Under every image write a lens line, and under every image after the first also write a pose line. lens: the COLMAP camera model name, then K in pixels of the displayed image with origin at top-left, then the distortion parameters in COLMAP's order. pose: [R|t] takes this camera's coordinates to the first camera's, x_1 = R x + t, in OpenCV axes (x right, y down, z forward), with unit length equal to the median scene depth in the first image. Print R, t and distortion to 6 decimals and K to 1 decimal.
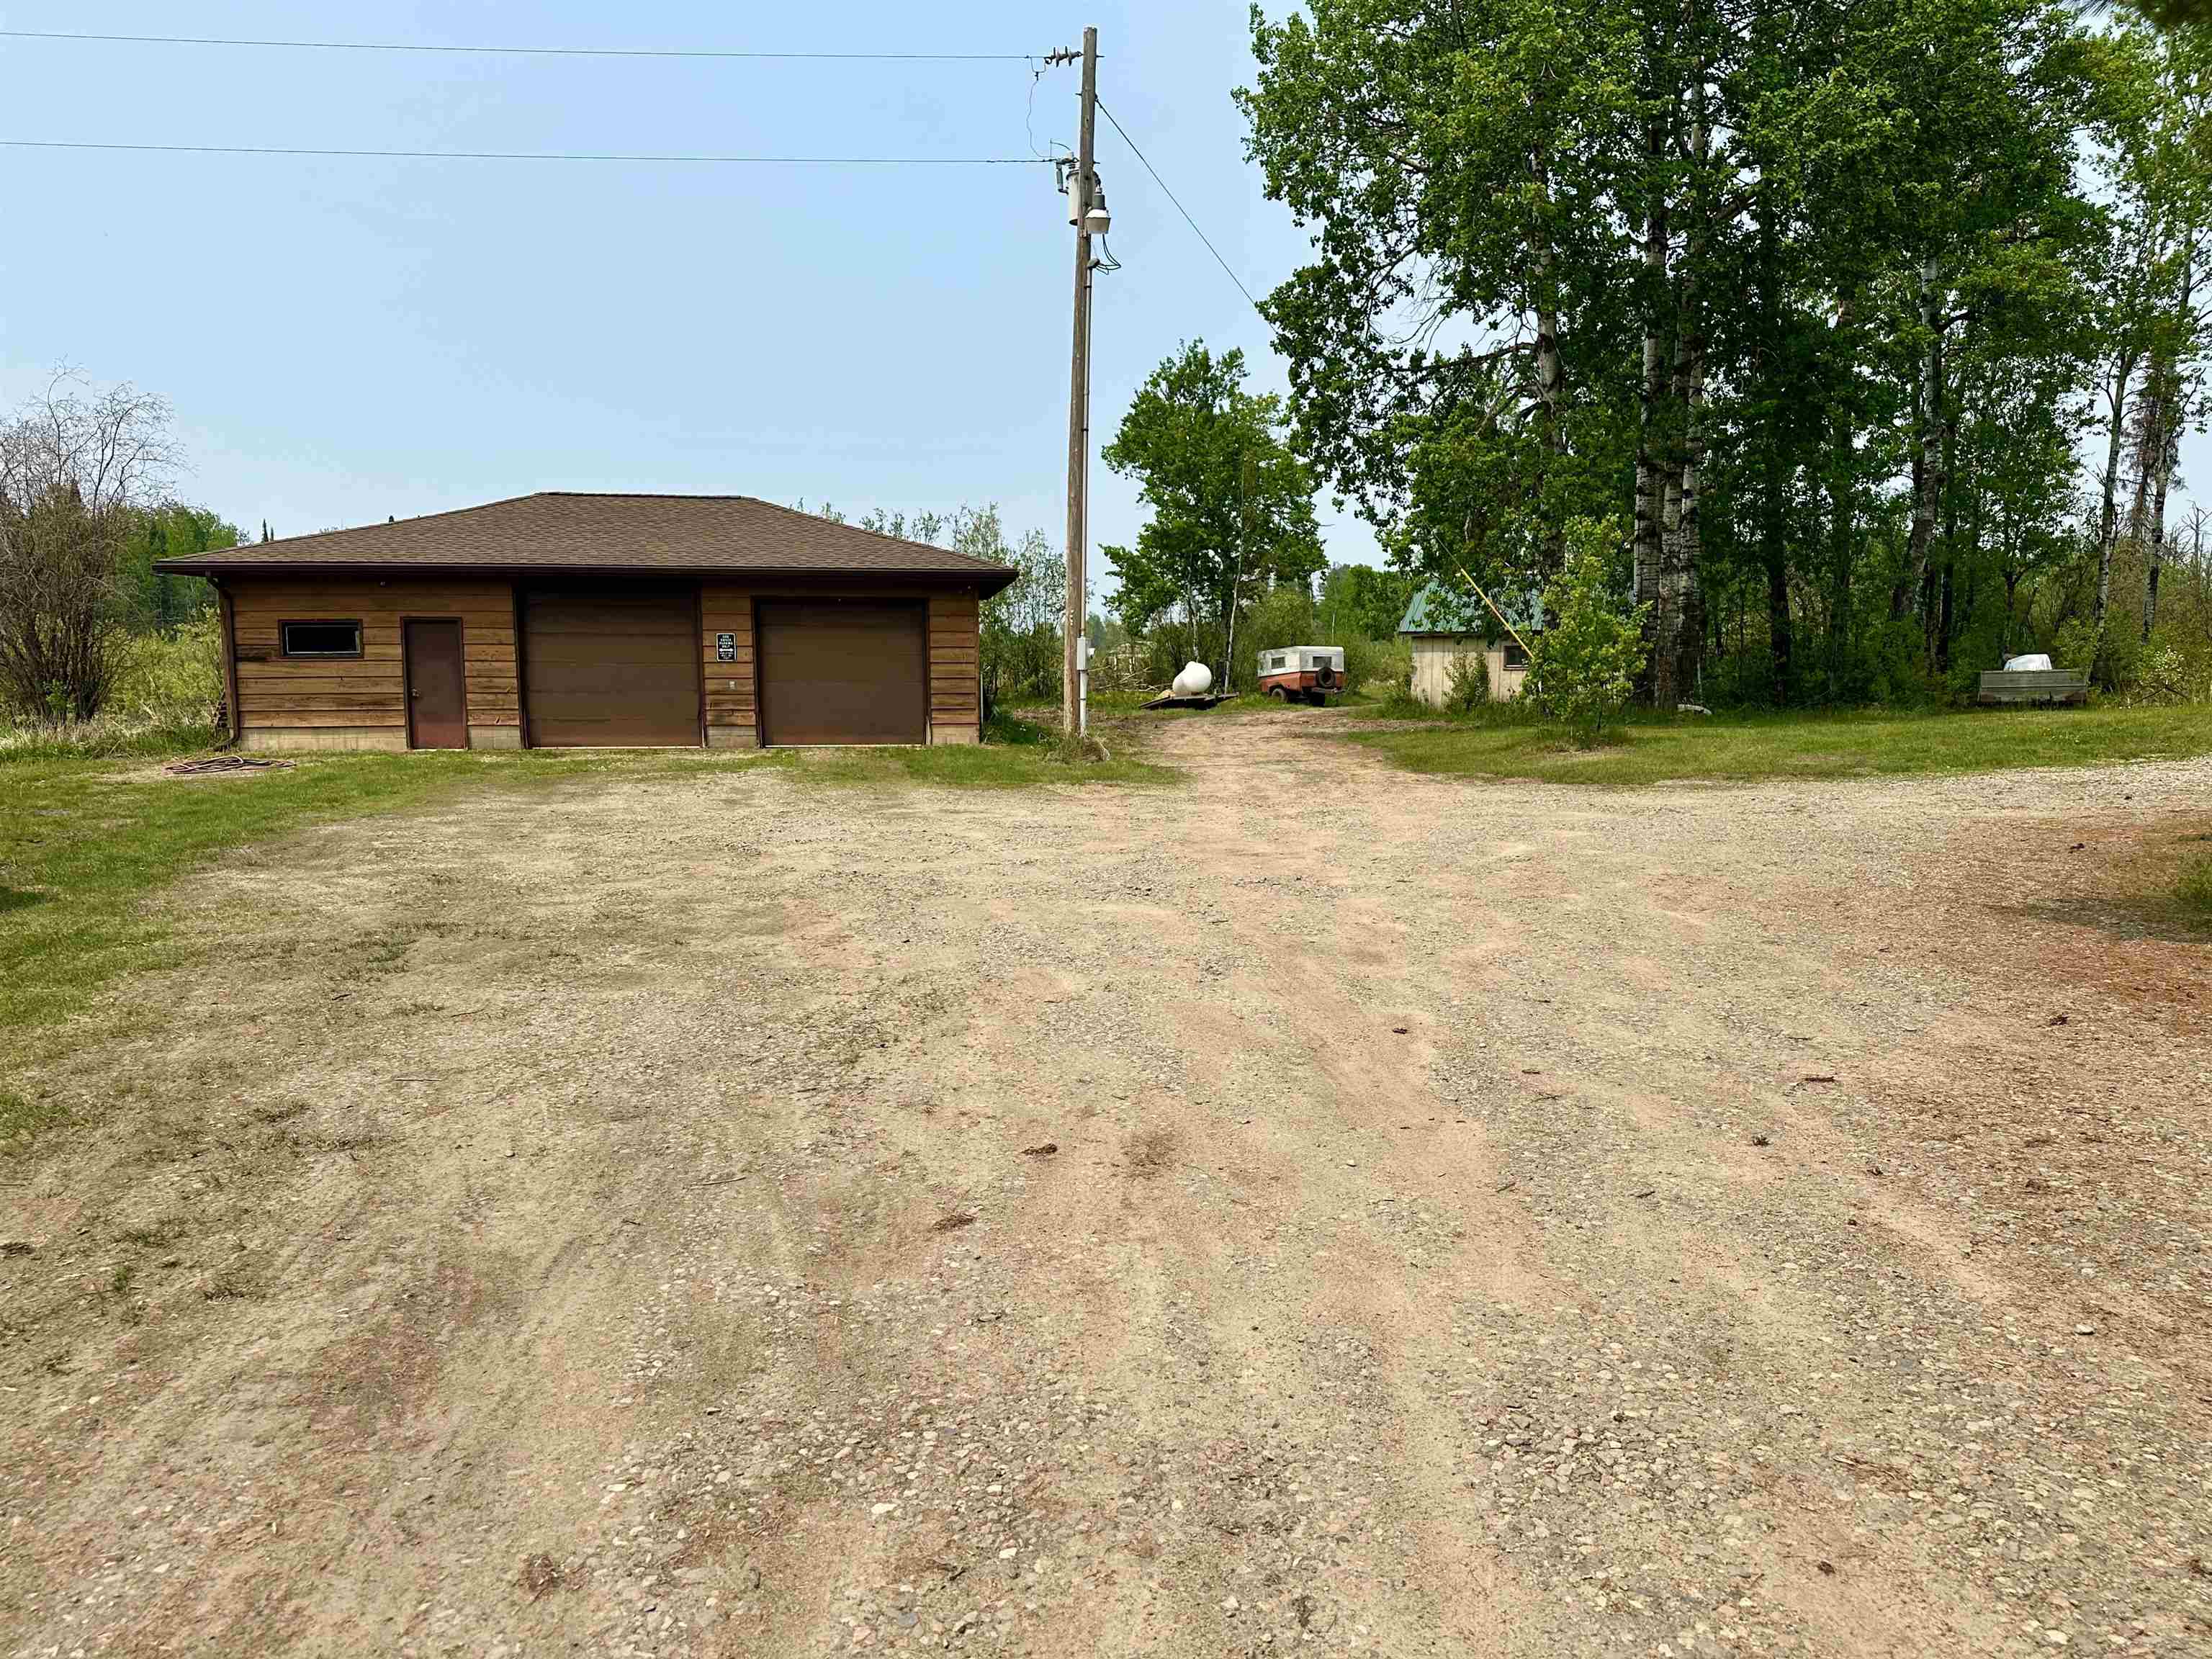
lens RADIAL K [[1538.2, 0, 1106.0], [0, 1538.2, 829.5], [0, 0, 1]] dist [0.131554, -0.206326]
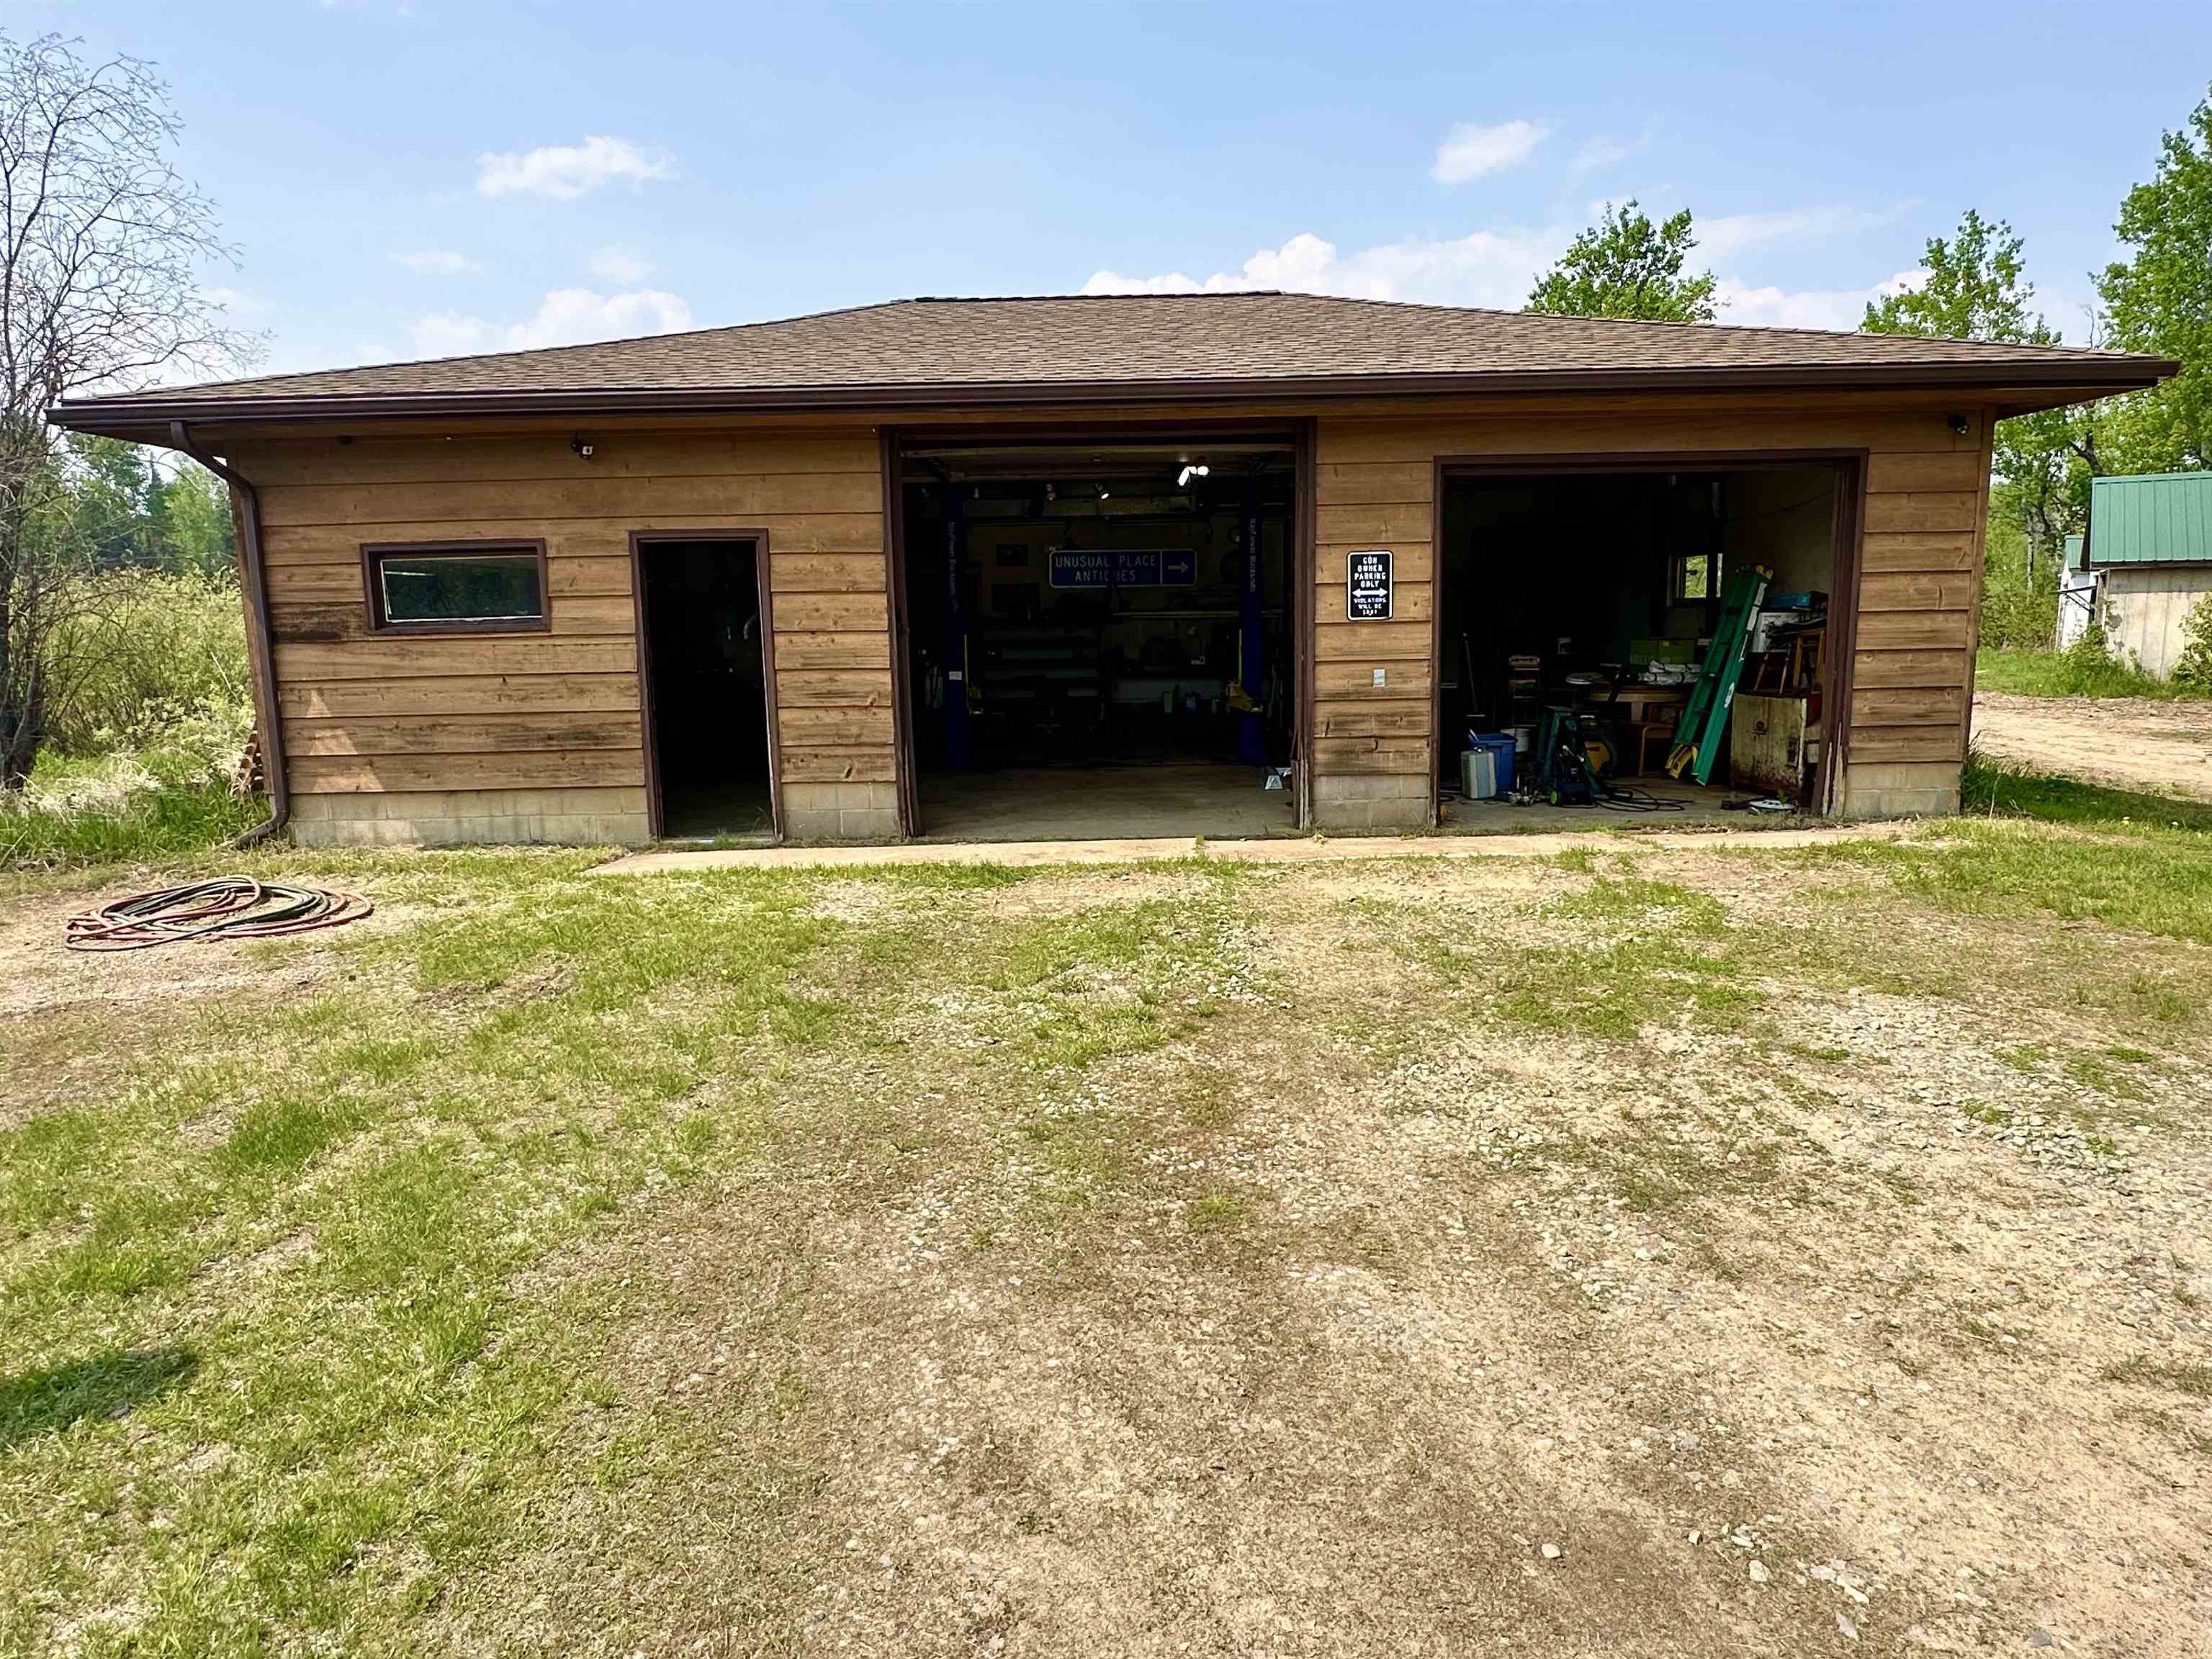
lens RADIAL K [[1363.5, 0, 1106.0], [0, 1363.5, 829.5], [0, 0, 1]] dist [0.004150, -0.000063]
pose [[0.992803, 0.001259, -0.119749, -0.274012], [0.003621, 0.999172, 0.040529, -0.068458], [0.119701, -0.040671, 0.991977, 0.636487]]
